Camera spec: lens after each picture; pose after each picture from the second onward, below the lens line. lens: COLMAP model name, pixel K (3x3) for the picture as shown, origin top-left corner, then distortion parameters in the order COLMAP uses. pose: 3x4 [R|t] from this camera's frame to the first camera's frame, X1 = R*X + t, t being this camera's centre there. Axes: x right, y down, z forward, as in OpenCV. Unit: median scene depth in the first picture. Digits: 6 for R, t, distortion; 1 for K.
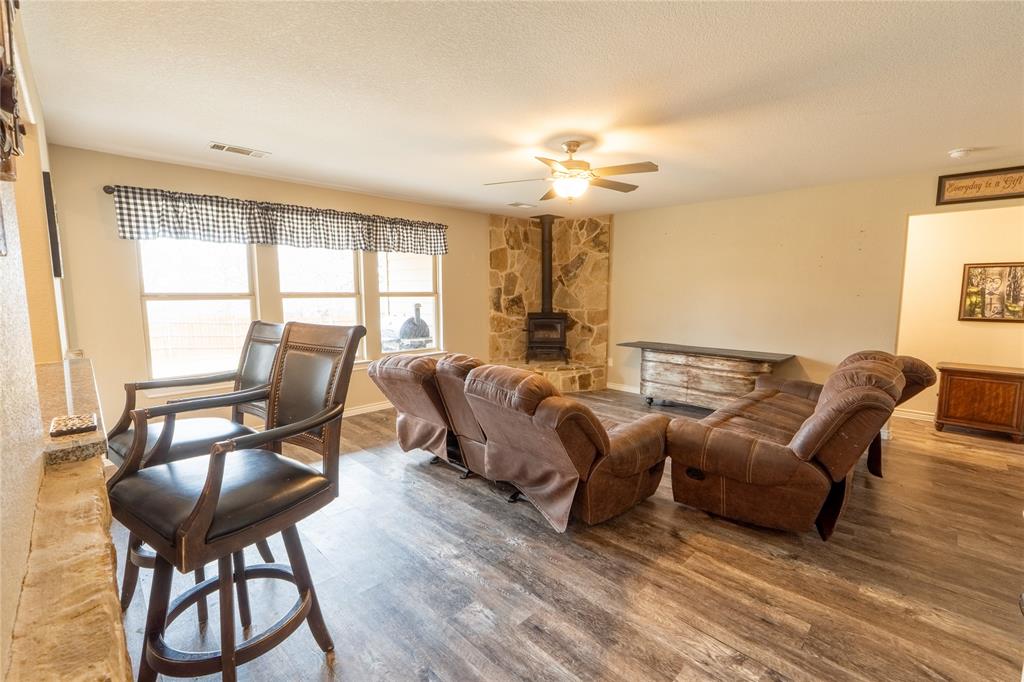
lens RADIAL K [[439.8, 0, 512.0], [0, 439.8, 341.0], [0, 0, 1]] dist [-0.002556, -0.000195]
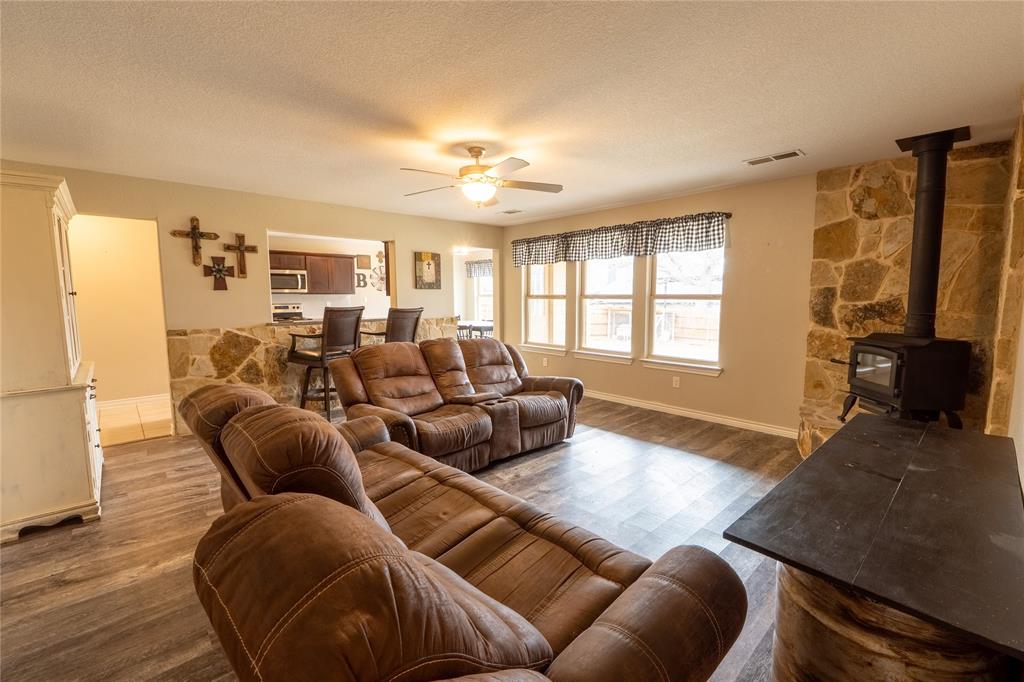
lens RADIAL K [[439.8, 0, 512.0], [0, 439.8, 341.0], [0, 0, 1]] dist [-0.002556, -0.000195]
pose [[-0.037552, 0.104409, -0.993825, 0.619417], [-0.111434, 0.987886, 0.107995, -0.065874], [0.993062, 0.114802, -0.025462, 0.599364]]
